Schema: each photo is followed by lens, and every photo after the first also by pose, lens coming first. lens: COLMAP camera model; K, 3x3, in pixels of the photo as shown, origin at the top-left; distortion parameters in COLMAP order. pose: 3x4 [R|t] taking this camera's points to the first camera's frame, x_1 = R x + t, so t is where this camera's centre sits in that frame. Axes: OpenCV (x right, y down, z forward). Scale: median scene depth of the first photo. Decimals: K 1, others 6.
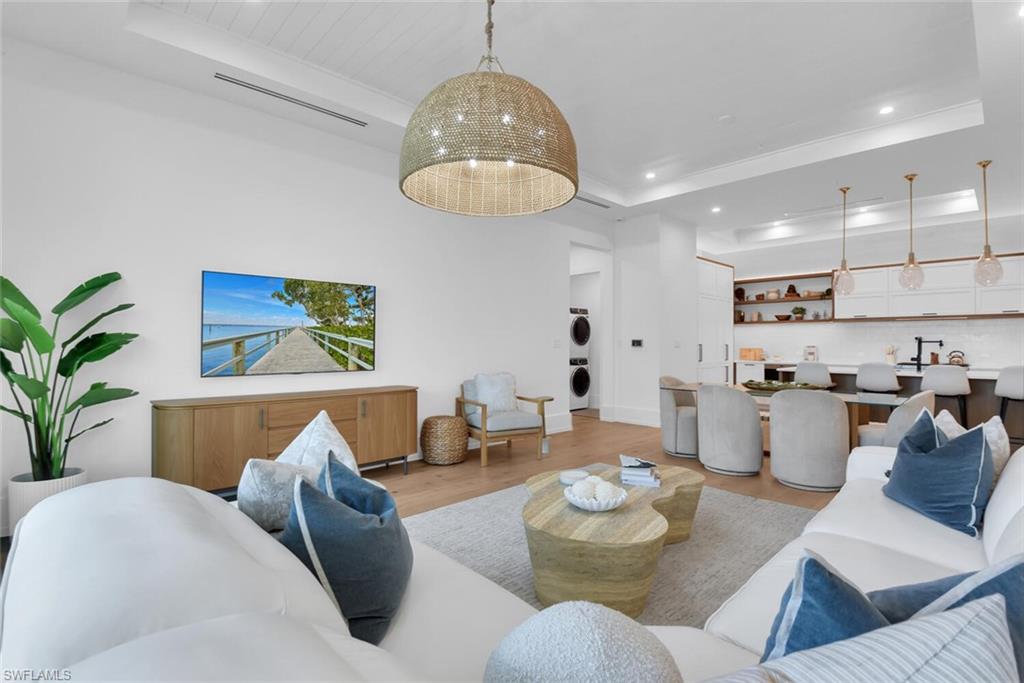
lens RADIAL K [[469.7, 0, 503.4], [0, 469.7, 349.9], [0, 0, 1]] dist [0.001362, -0.012805]
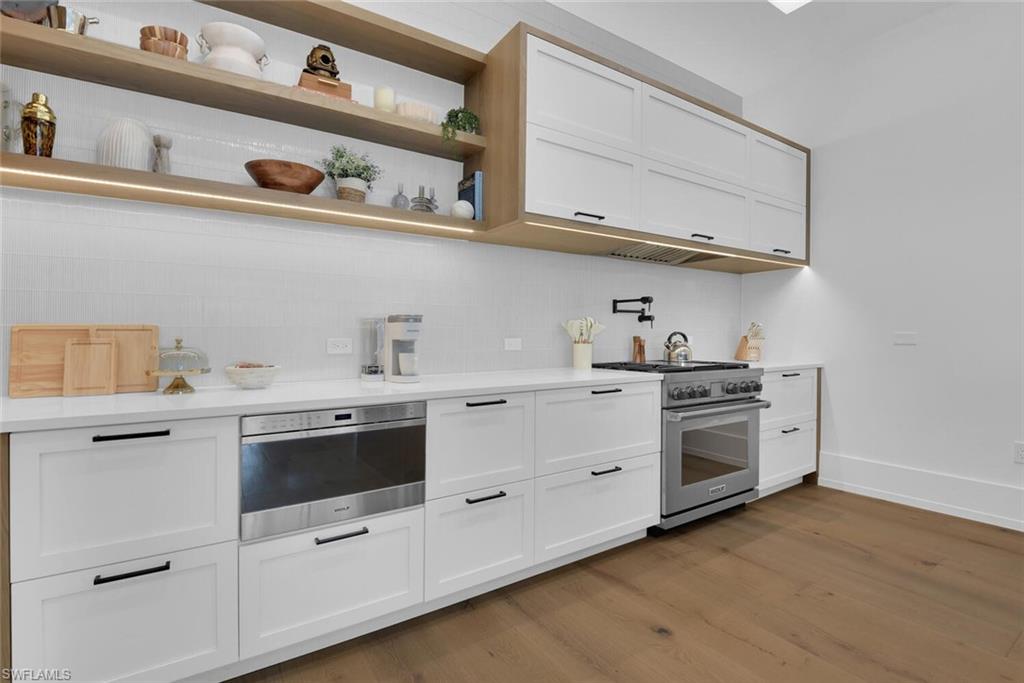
lens RADIAL K [[469.7, 0, 537.0], [0, 469.7, 328.3], [0, 0, 1]] dist [0.001362, -0.012805]
pose [[0.134771, 0.010764, 0.990818, 0.833817], [0.016951, 0.999770, -0.013167, 0.003222], [-0.990732, 0.018570, 0.134557, 1.772931]]
